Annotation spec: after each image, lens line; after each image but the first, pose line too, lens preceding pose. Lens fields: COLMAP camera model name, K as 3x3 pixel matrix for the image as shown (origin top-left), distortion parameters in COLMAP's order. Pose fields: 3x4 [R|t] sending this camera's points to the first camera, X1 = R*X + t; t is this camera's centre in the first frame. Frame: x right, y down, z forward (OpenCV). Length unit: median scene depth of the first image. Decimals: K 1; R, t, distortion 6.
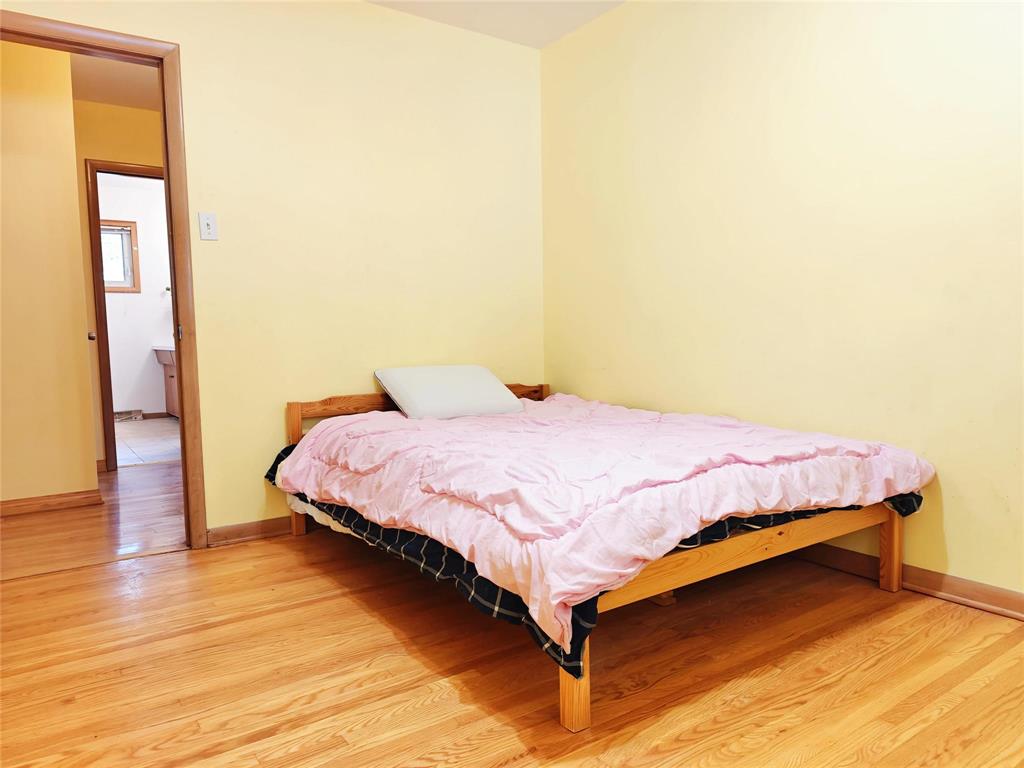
lens RADIAL K [[704.3, 0, 511.7], [0, 704.3, 383.4], [0, 0, 1]] dist [0.044306, -0.041072]
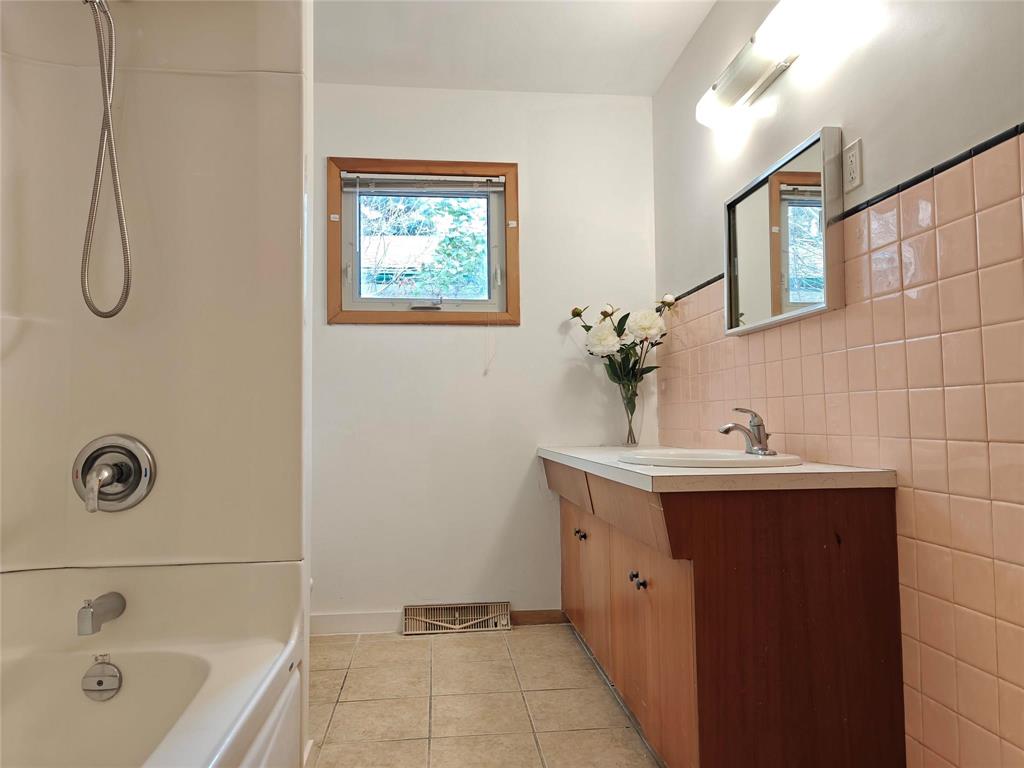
lens RADIAL K [[704.3, 0, 512.1], [0, 704.3, 383.6], [0, 0, 1]] dist [0.044306, -0.041072]
pose [[0.874536, -0.023768, -0.484378, -0.320556], [-0.042688, 0.991148, -0.125708, -0.037794], [0.483078, 0.130613, 0.865780, 0.634701]]
